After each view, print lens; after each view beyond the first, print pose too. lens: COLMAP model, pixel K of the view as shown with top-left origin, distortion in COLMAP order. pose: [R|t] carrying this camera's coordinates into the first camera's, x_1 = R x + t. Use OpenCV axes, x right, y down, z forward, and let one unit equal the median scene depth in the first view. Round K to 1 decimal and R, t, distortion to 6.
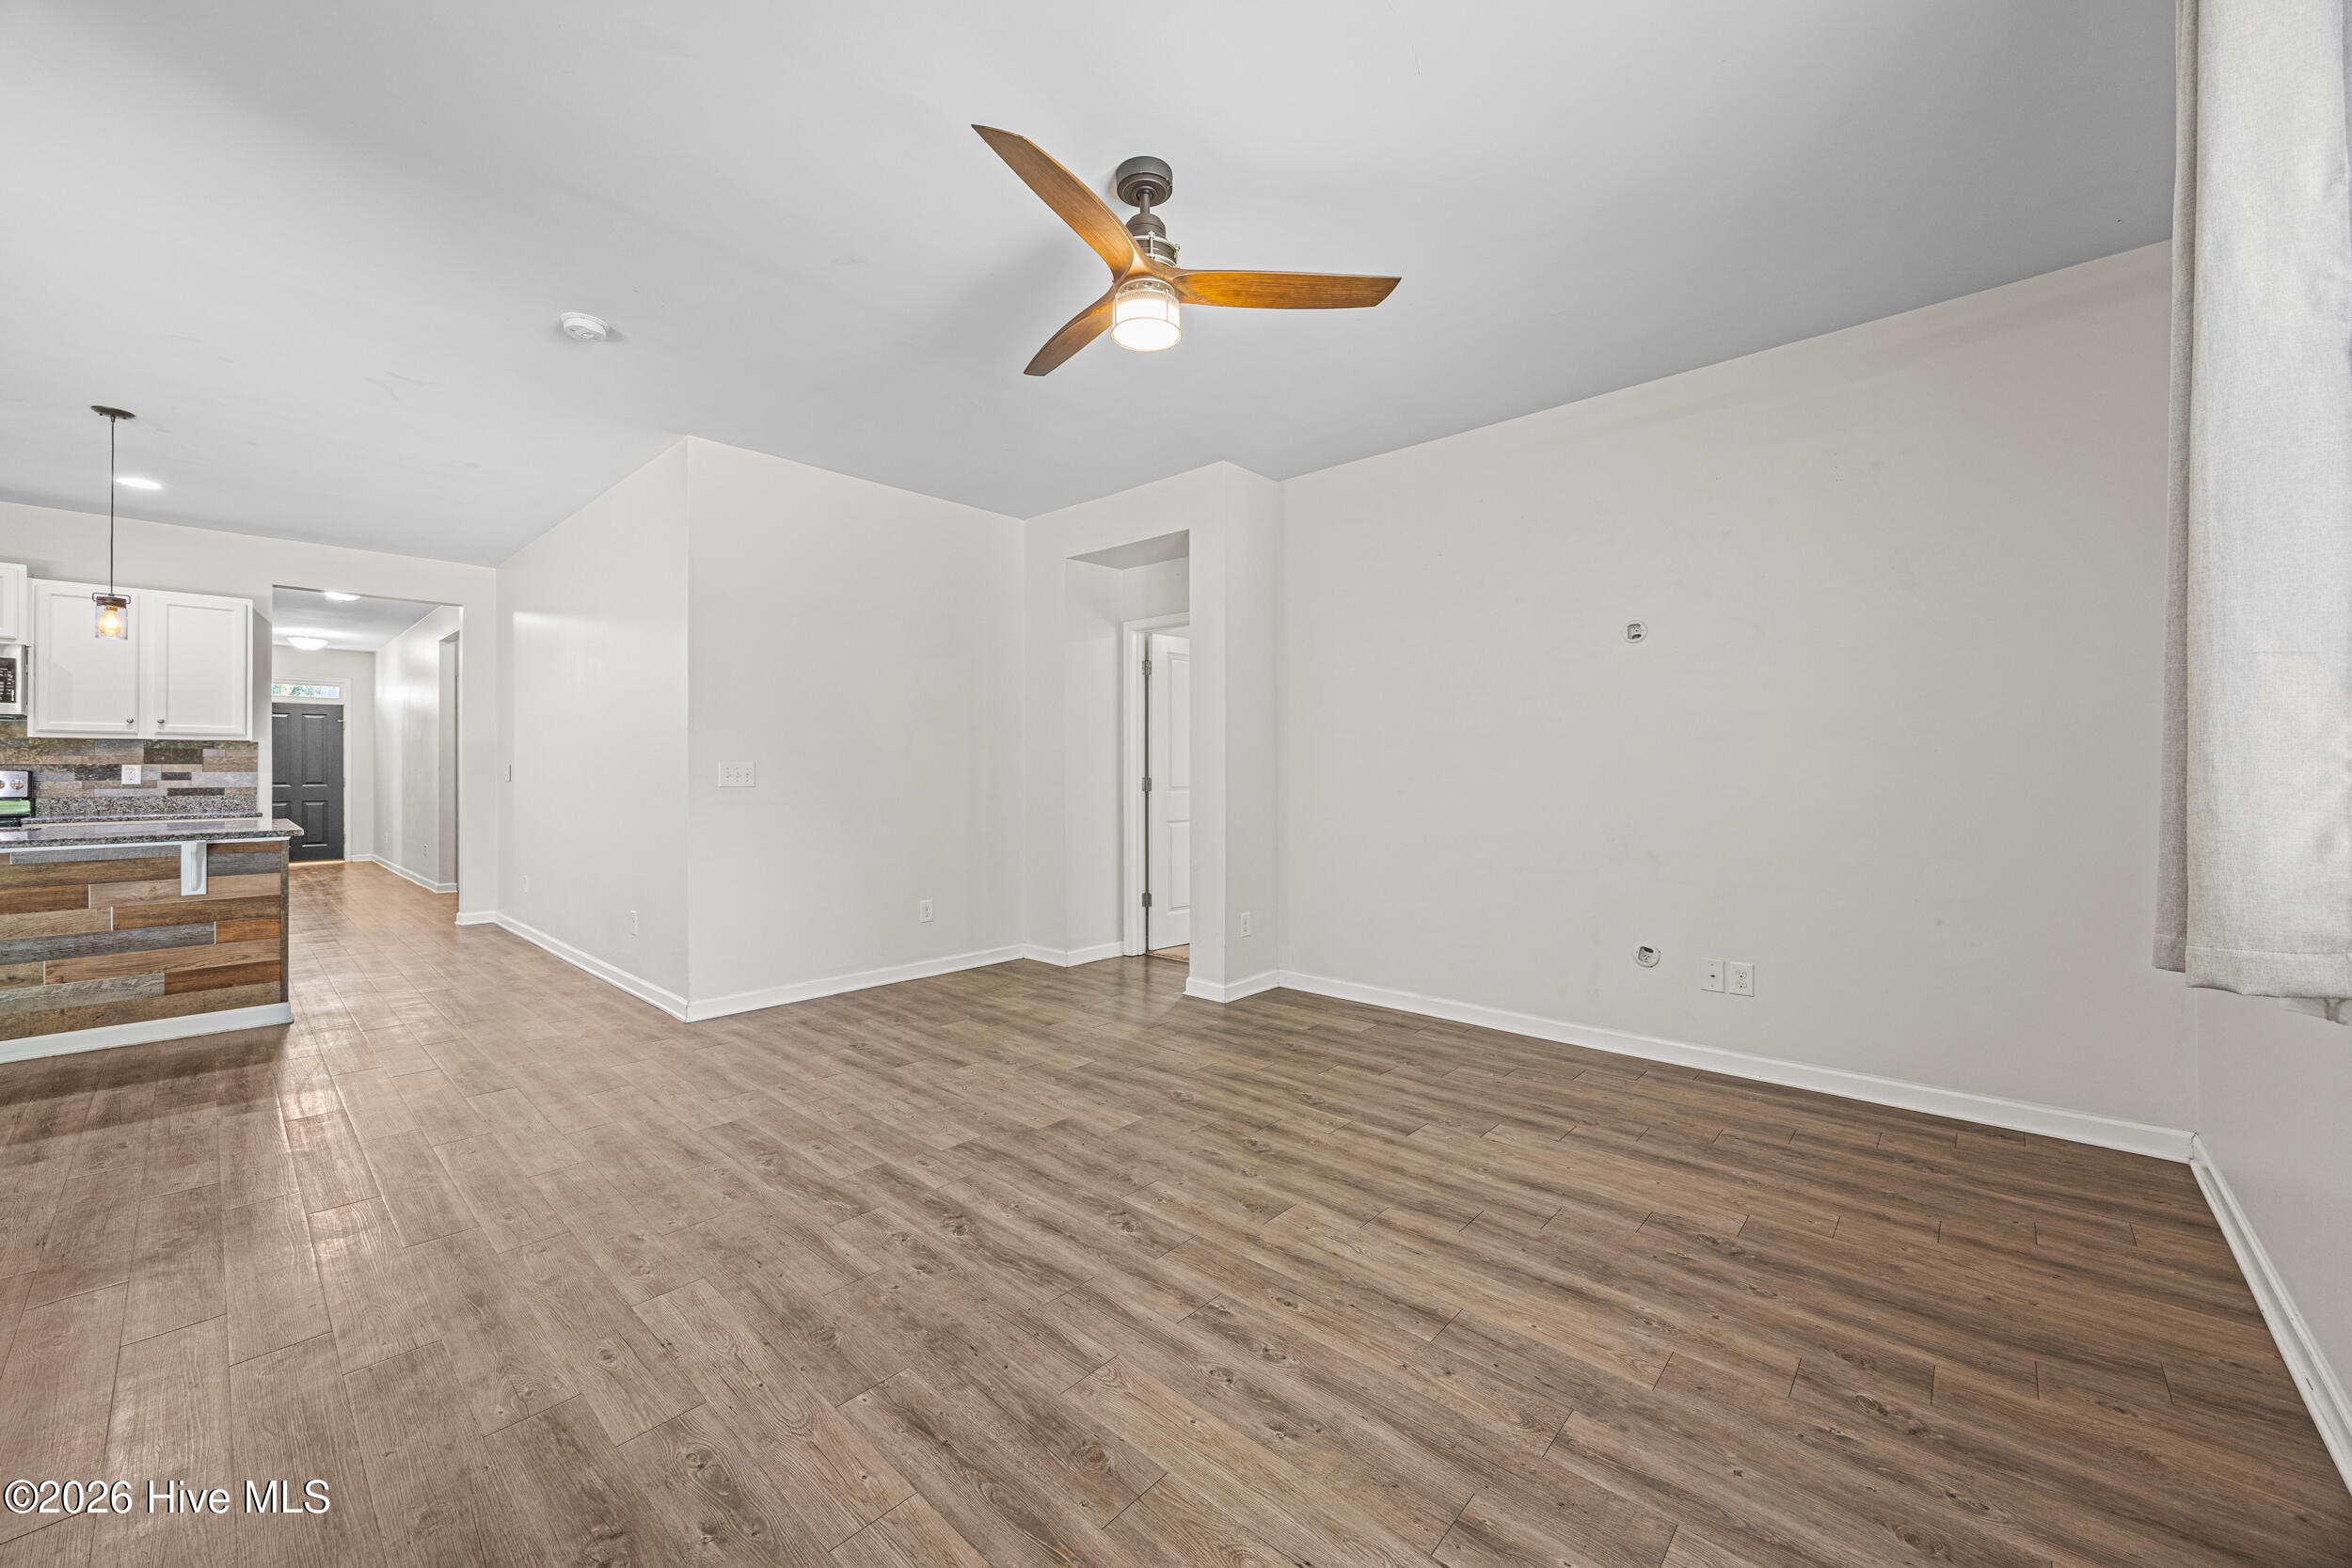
lens RADIAL K [[890.6, 0, 1168.4], [0, 890.6, 769.2], [0, 0, 1]] dist [-0.008499, 0.000903]
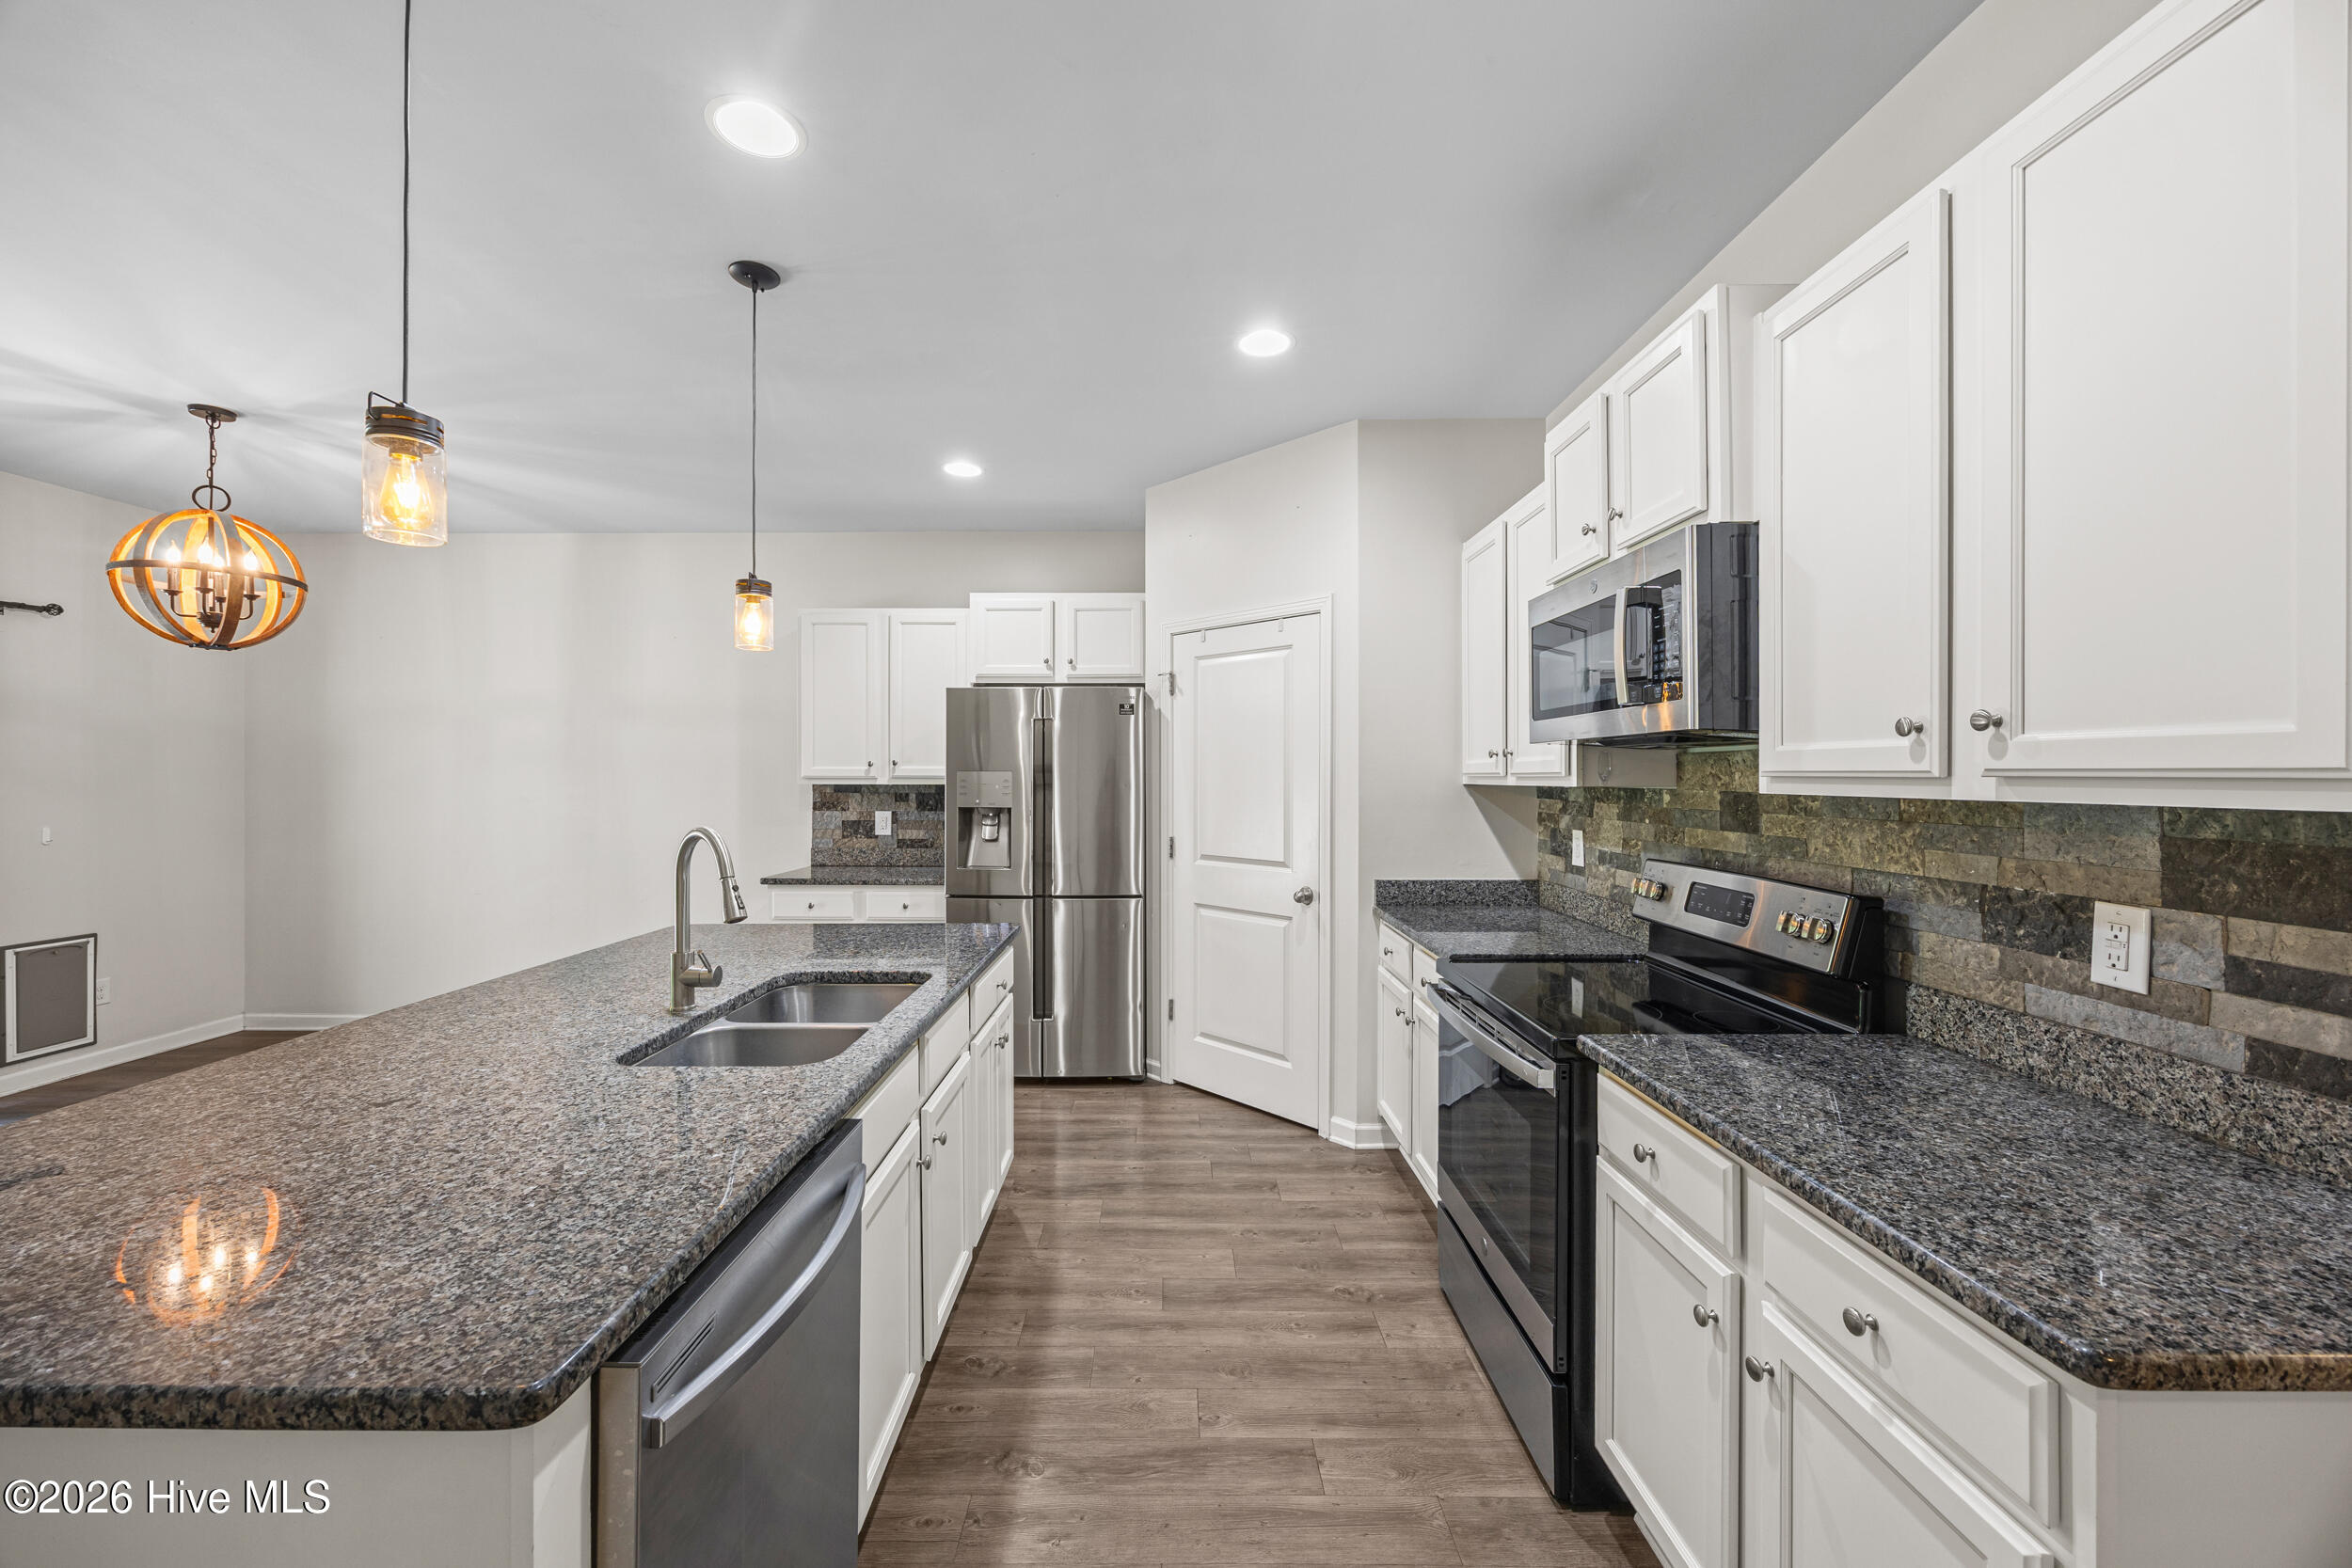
lens RADIAL K [[890.6, 0, 1162.7], [0, 890.6, 773.9], [0, 0, 1]] dist [-0.008499, 0.000903]
pose [[-0.739627, 0.001543, -0.673016, -1.278845], [0.002412, 0.999997, -0.000358, -0.063141], [0.673013, -0.001888, -0.739628, 1.549554]]
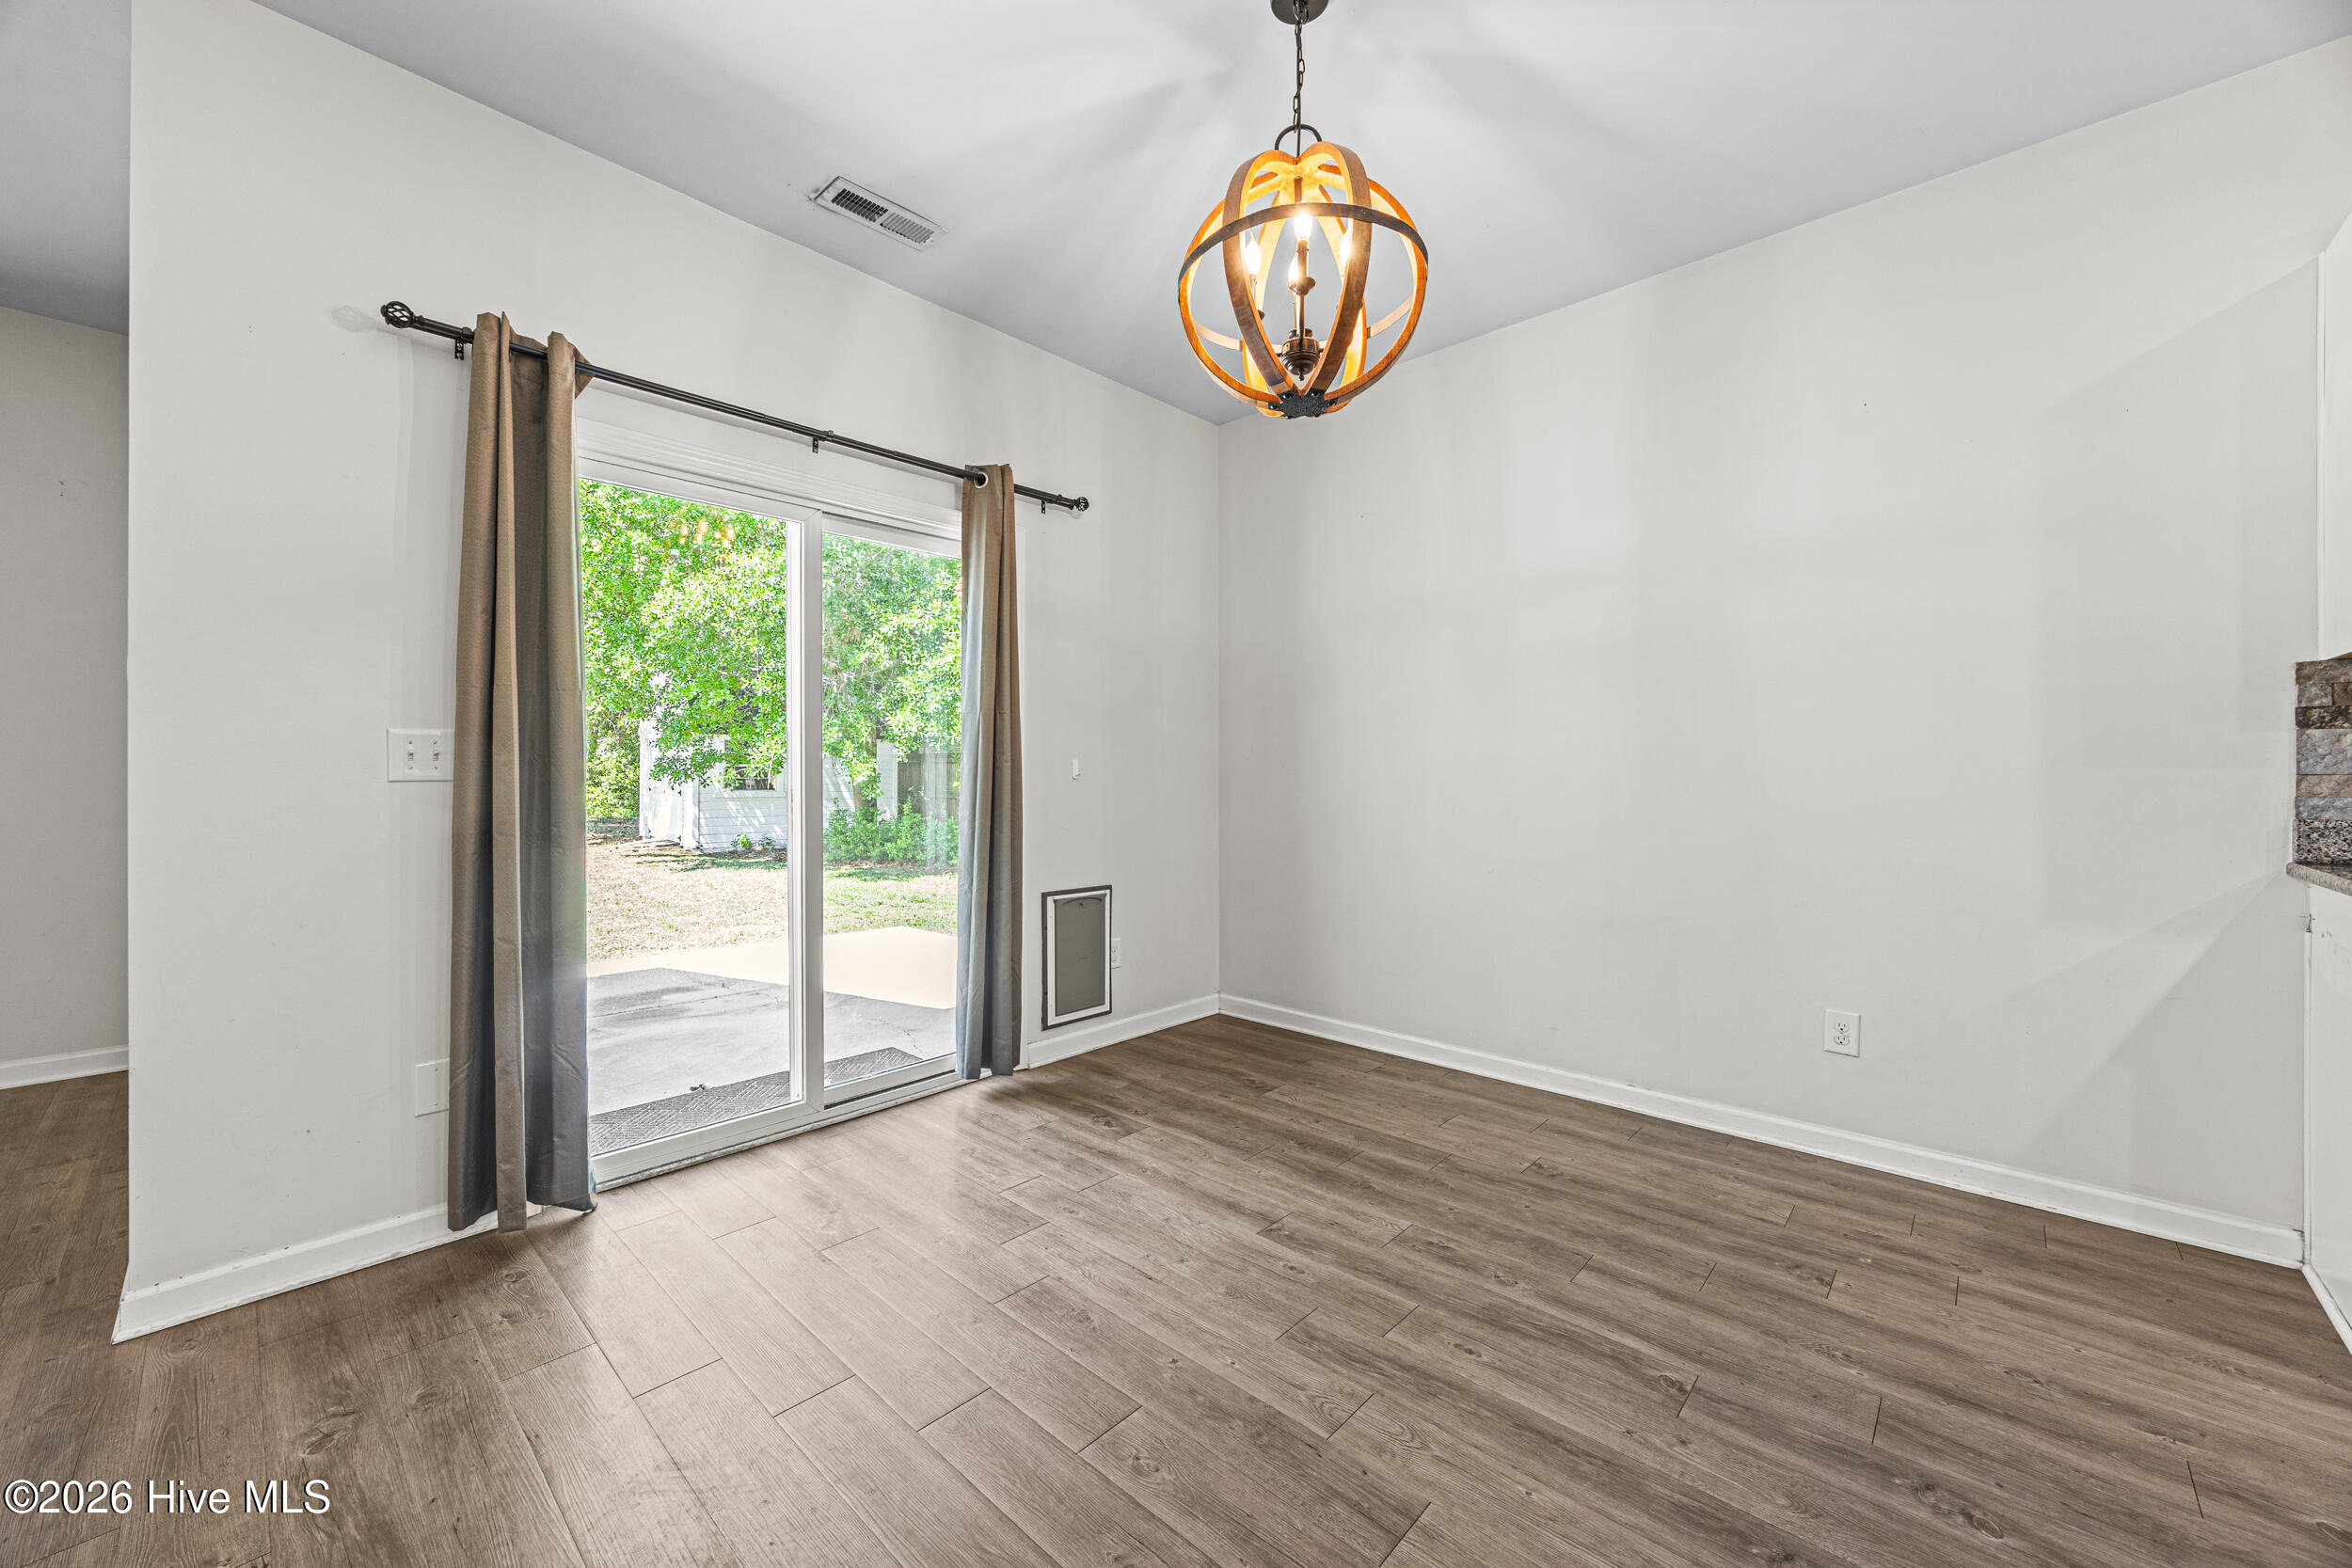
lens RADIAL K [[890.6, 0, 1173.6], [0, 890.6, 777.2], [0, 0, 1]] dist [-0.008499, 0.000903]
pose [[-0.999970, -0.000078, 0.007765, -1.094995], [-0.000060, 0.999997, 0.002247, 0.021497], [-0.007765, 0.002246, -0.999967, 0.734462]]
